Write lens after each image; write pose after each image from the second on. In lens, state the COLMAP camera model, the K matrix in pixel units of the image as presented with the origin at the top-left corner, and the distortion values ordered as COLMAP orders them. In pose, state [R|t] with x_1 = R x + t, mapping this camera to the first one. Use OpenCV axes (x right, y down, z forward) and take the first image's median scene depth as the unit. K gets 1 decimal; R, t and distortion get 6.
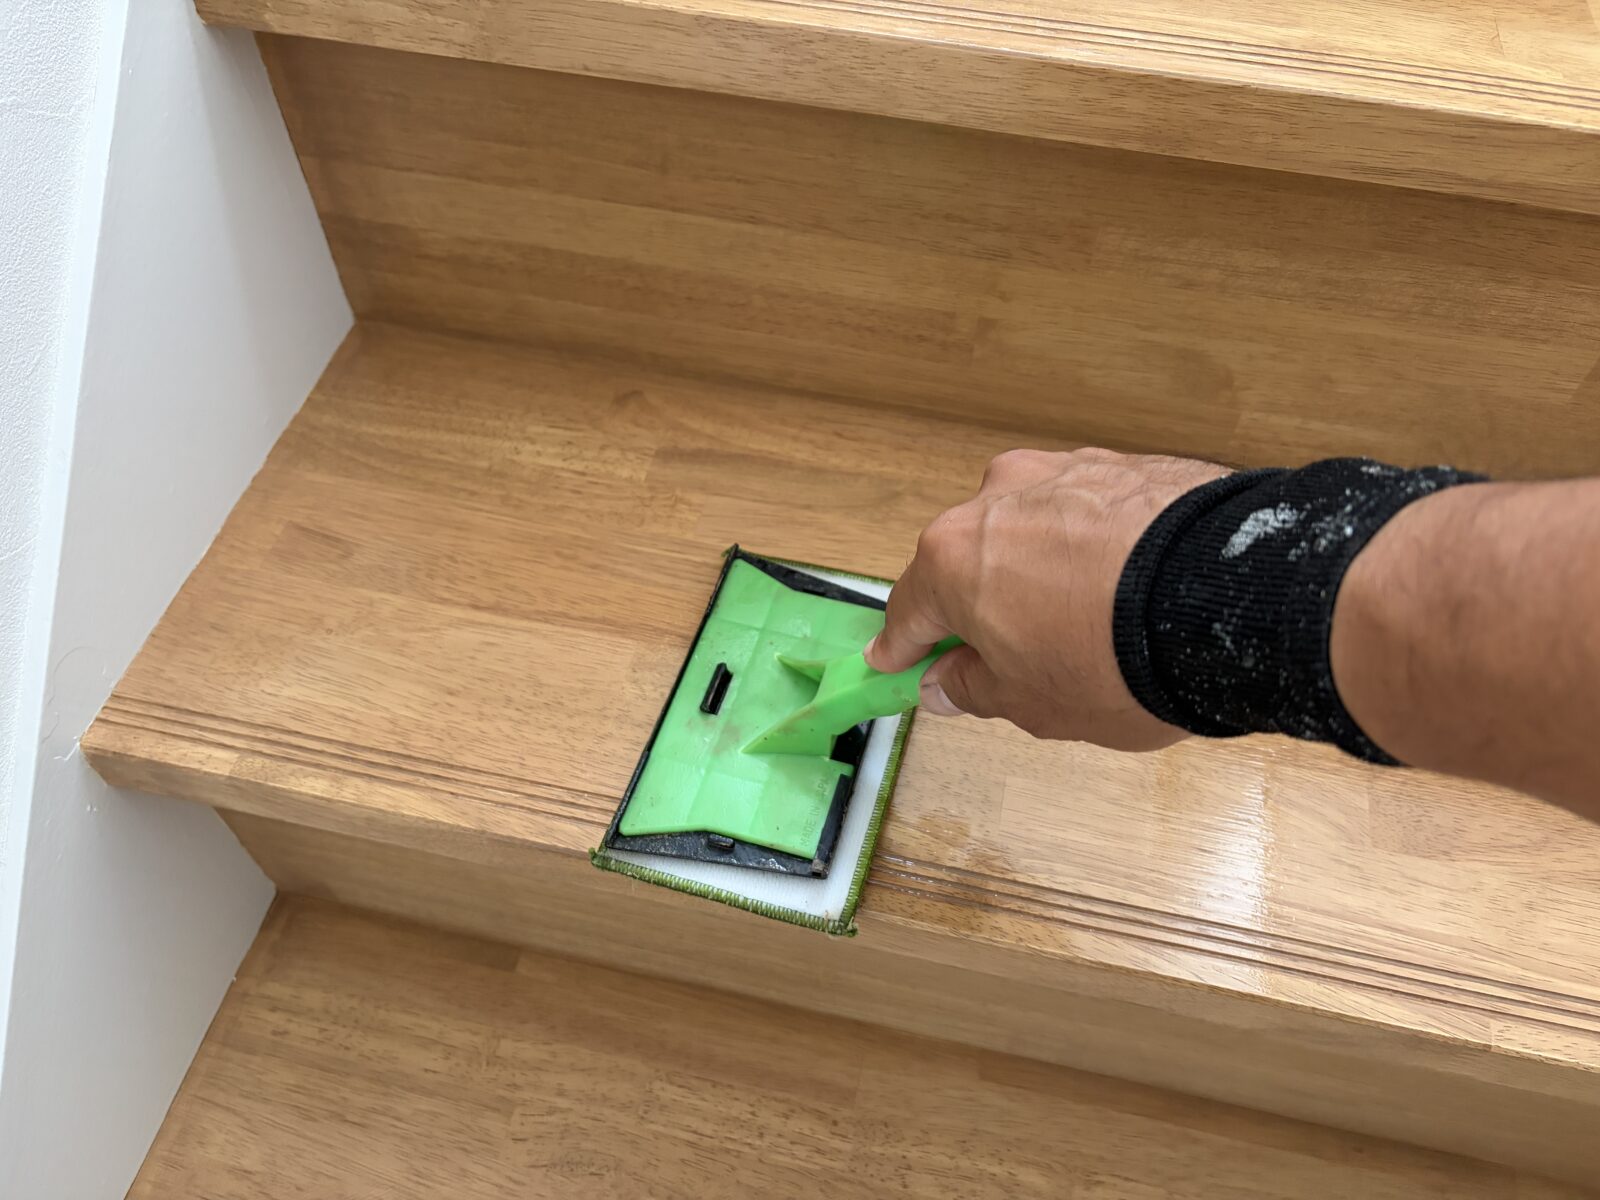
lens RADIAL K [[1236.2, 0, 802.2], [0, 1236.2, 602.6], [0, 0, 1]] dist [0.031348, -0.021883]
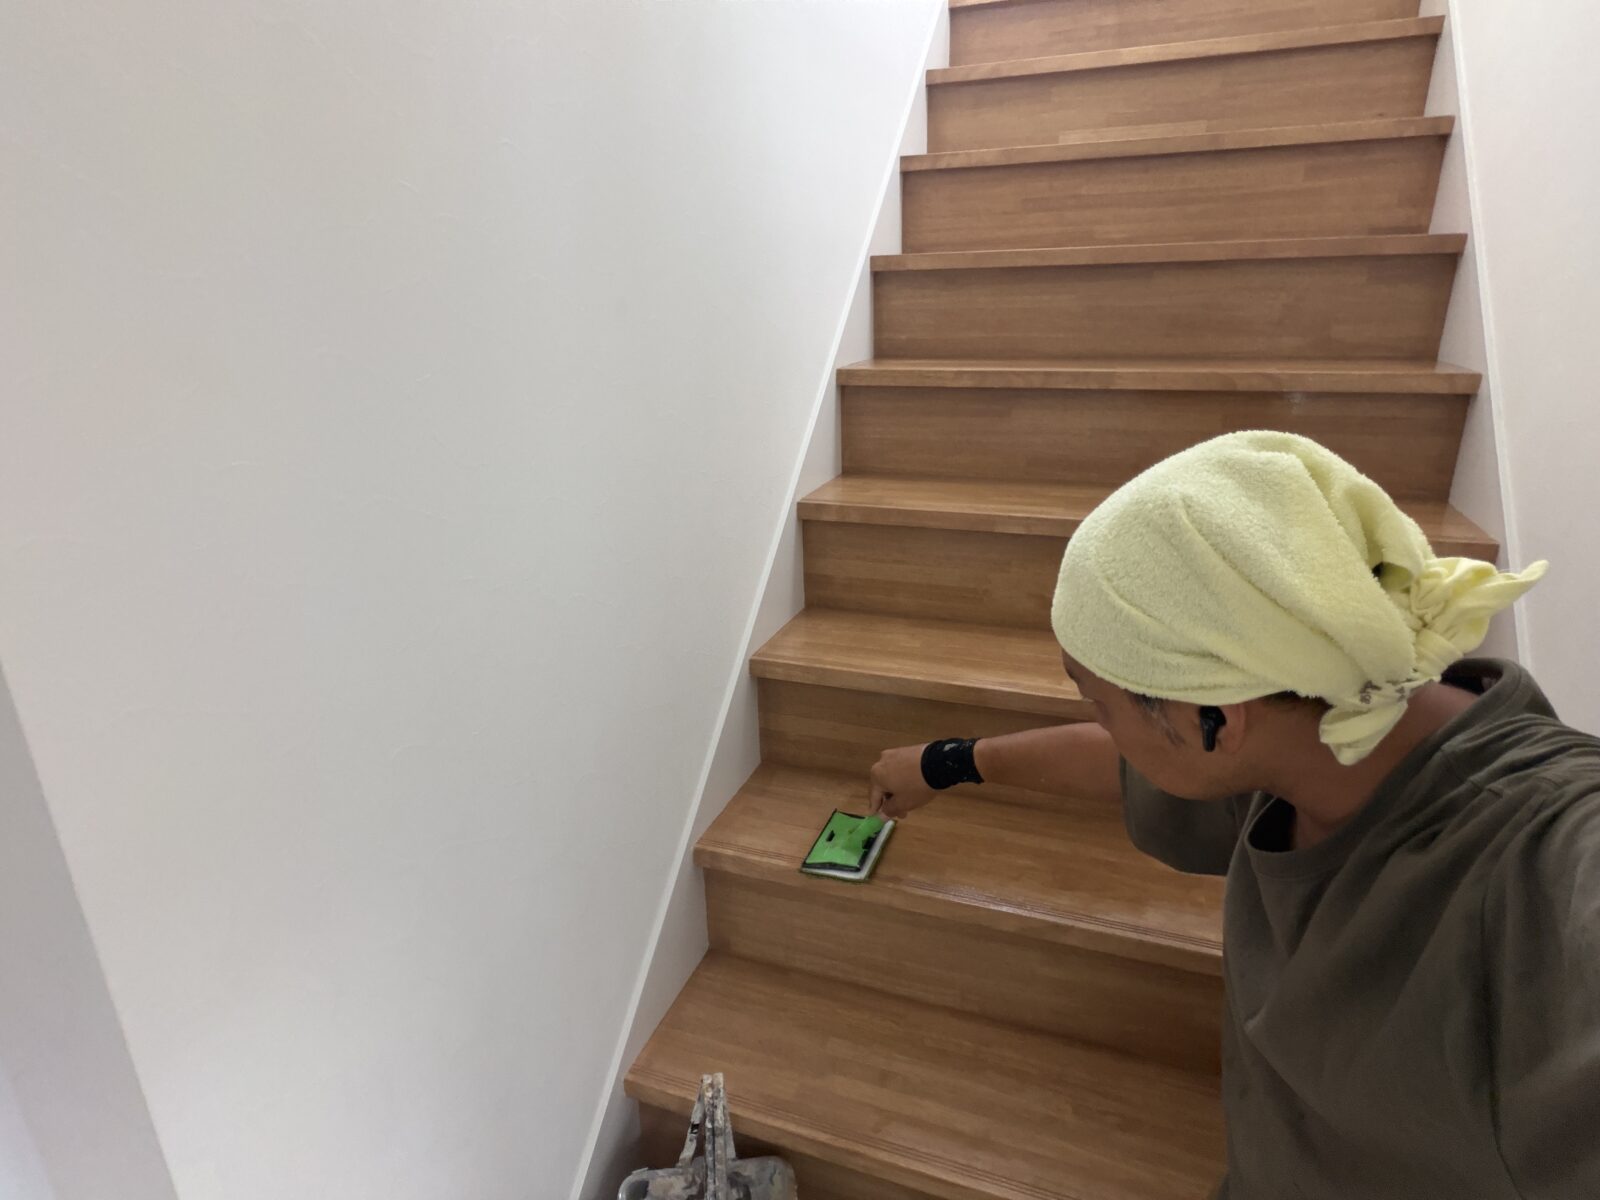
lens RADIAL K [[921.3, 0, 800.7], [0, 921.3, 600.9], [0, 0, 1]] dist [0.001983, 0.003378]
pose [[0.987908, 0.008750, -0.154794, 0.125776], [-0.091993, 0.836745, -0.539810, 0.785014], [0.124800, 0.547522, 0.827432, -1.337262]]
